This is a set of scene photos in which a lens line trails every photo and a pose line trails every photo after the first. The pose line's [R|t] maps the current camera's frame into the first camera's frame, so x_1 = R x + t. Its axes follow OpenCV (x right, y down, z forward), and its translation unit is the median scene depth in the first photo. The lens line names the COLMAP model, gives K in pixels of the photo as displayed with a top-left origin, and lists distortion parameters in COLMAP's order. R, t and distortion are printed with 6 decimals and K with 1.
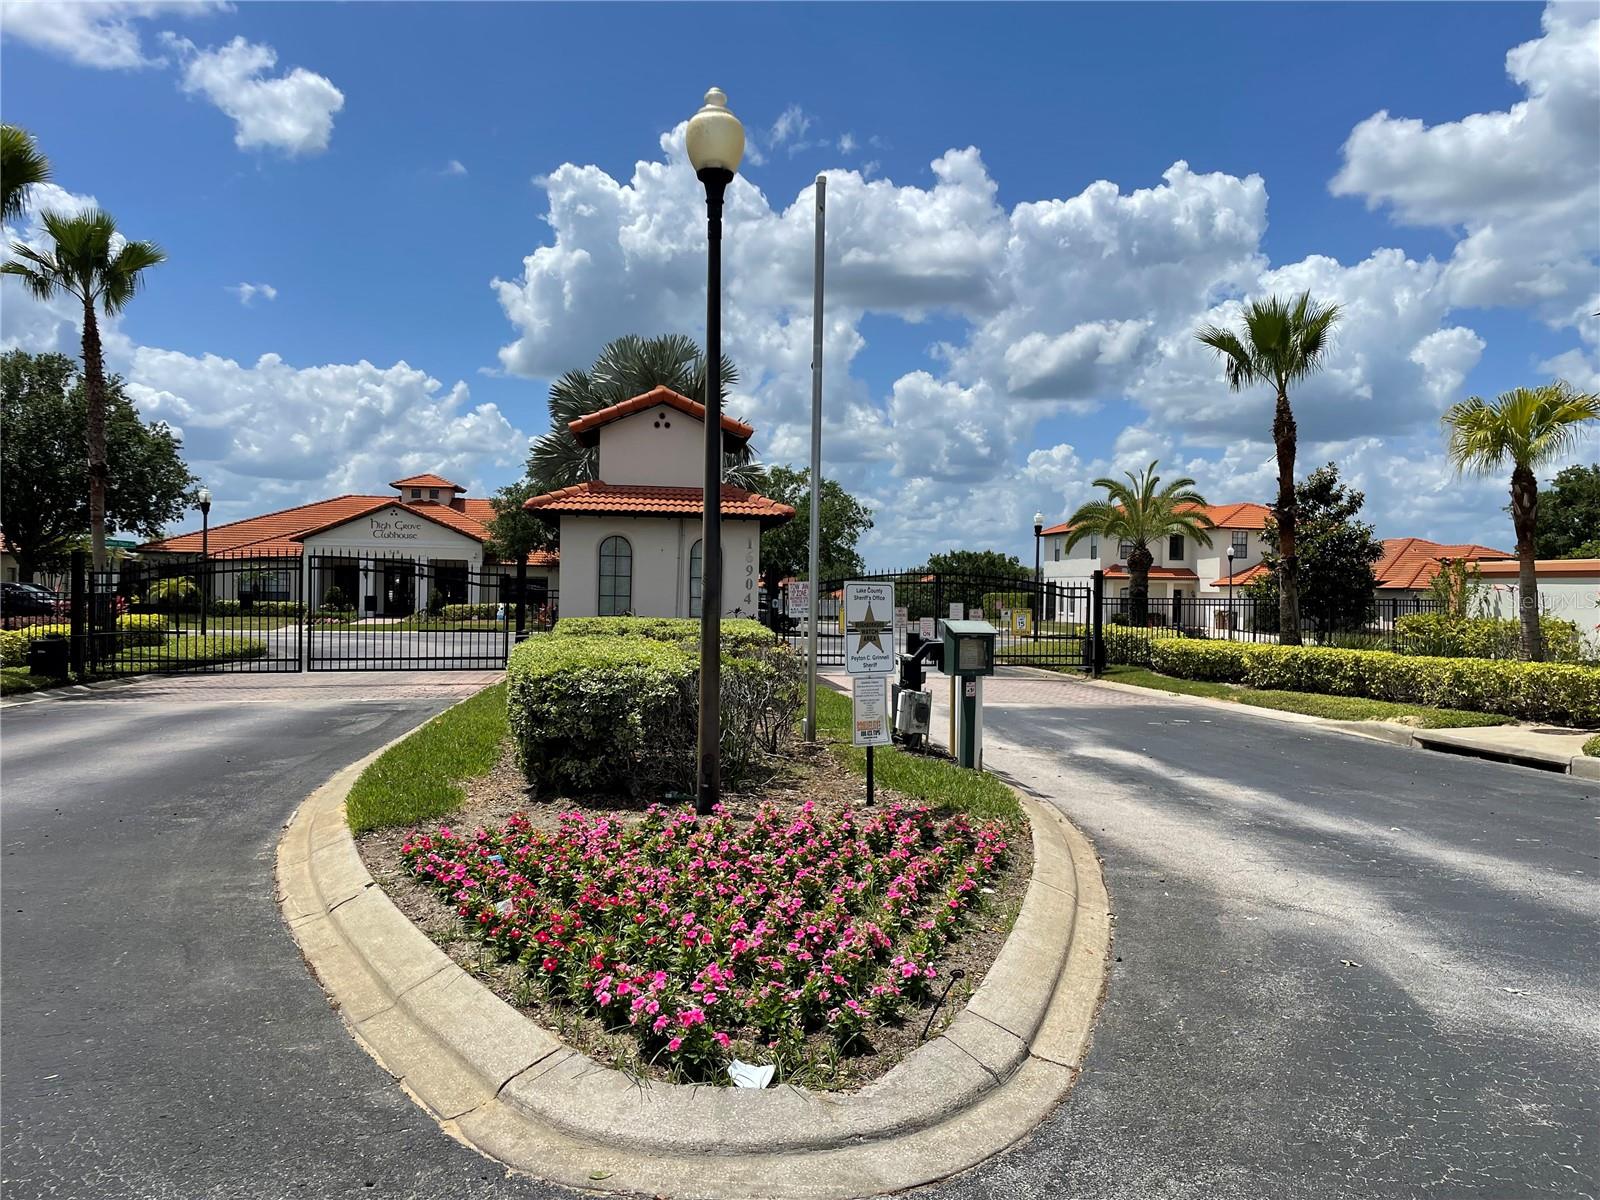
lens RADIAL K [[1211.2, 0, 803.3], [0, 1211.2, 599.5], [0, 0, 1]] dist [0.049296, 0.000531]
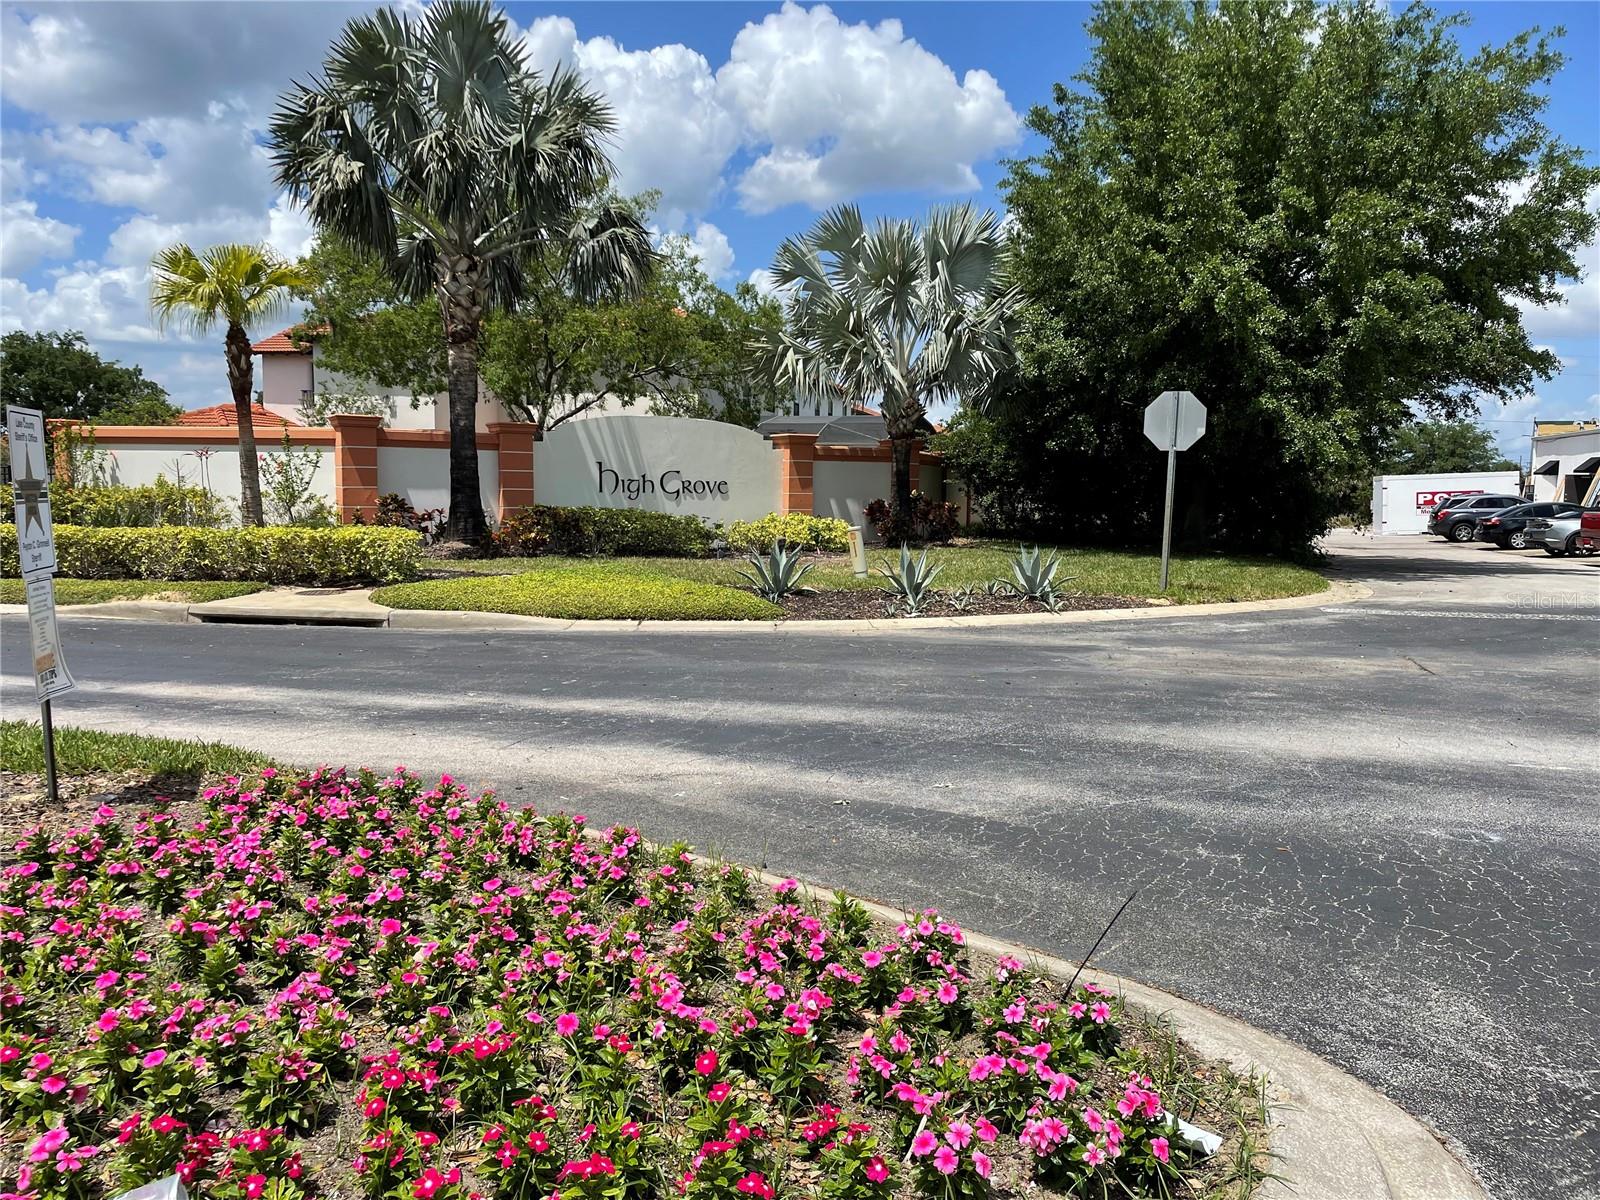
lens RADIAL K [[1211.2, 0, 800.6], [0, 1211.2, 605.0], [0, 0, 1]] dist [0.049296, 0.000531]
pose [[0.397206, -0.098988, 0.912375, -0.152685], [0.001860, 0.994251, 0.107062, 0.008198], [-0.917728, -0.040829, 0.395106, 0.207742]]
